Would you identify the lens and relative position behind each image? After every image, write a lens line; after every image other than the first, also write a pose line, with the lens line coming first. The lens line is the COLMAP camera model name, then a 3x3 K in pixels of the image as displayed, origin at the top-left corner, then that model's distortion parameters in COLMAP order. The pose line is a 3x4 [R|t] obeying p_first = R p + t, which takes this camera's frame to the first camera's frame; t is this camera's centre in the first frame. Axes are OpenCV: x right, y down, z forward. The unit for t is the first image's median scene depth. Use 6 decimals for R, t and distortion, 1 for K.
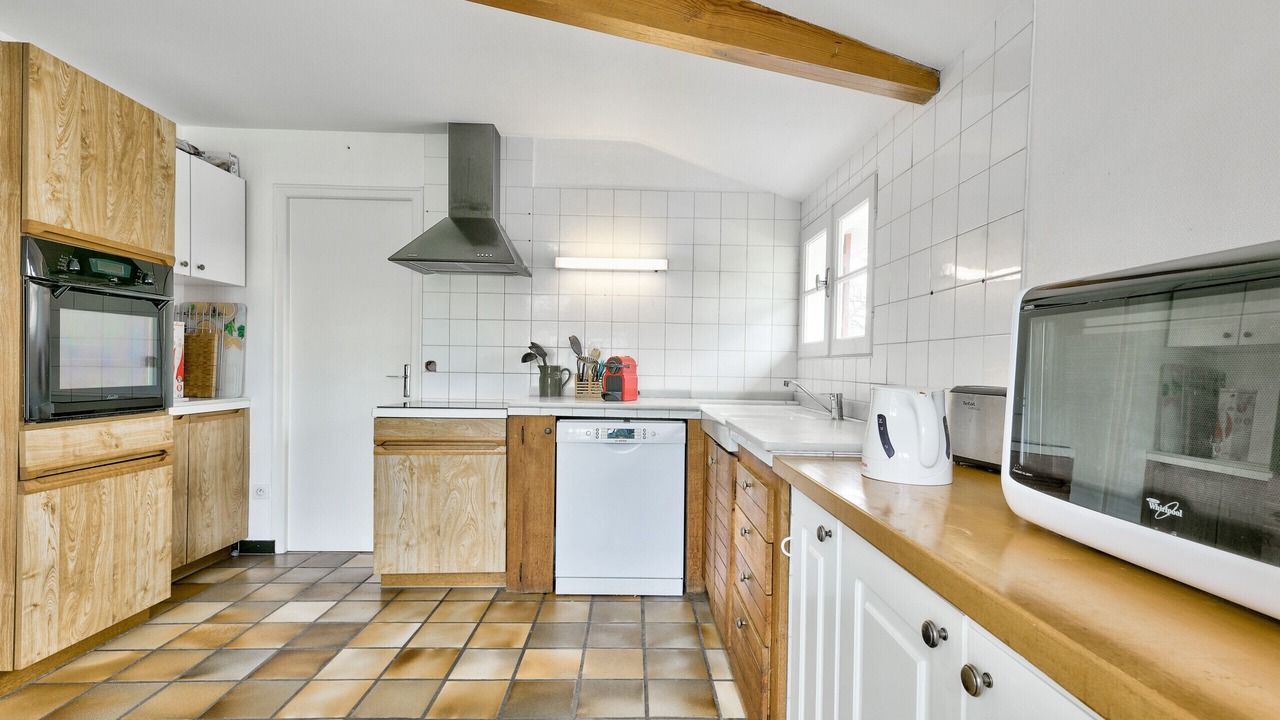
lens RADIAL K [[606.2, 0, 637.0], [0, 606.2, 370.7], [0, 0, 1]] dist [0.024270, 0.000102]
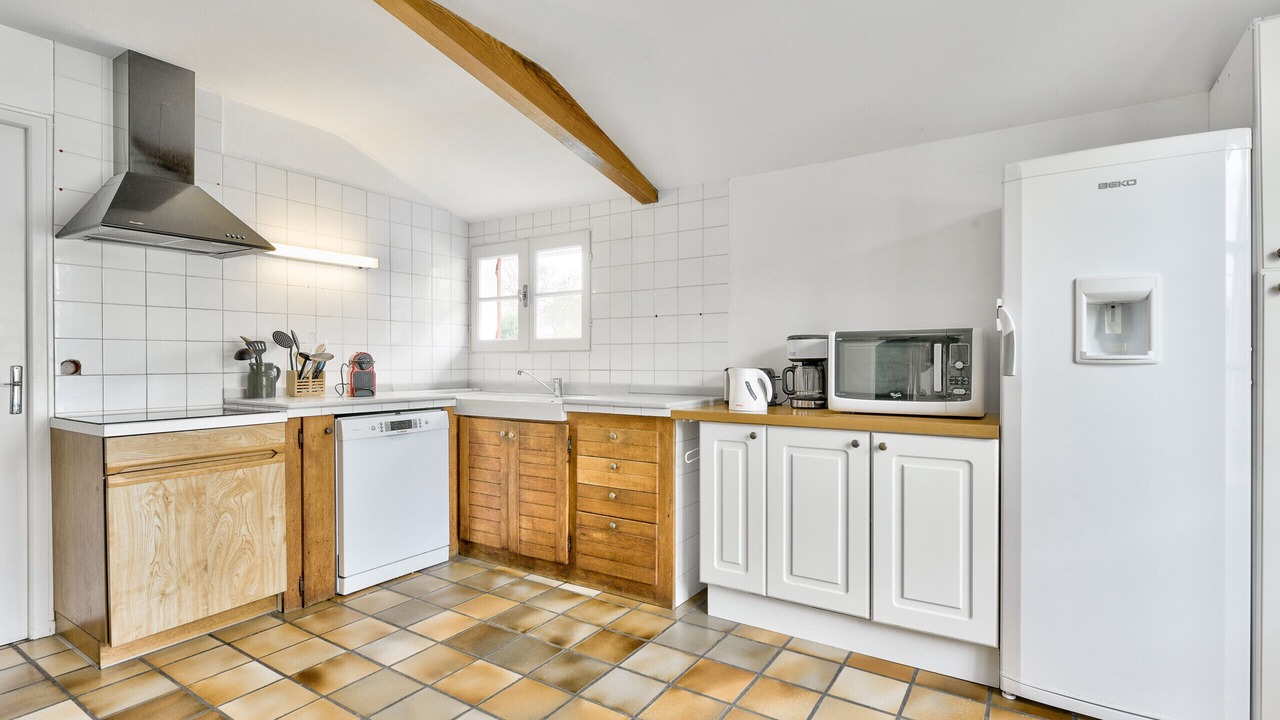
lens RADIAL K [[613.3, 0, 650.7], [0, 613.3, 364.2], [0, 0, 1]] dist [0.002927, 0.000211]
pose [[0.553016, -0.022390, 0.832870, -0.677668], [0.018992, 0.999718, 0.014265, -0.010296], [-0.832954, 0.007929, 0.553285, 0.035770]]
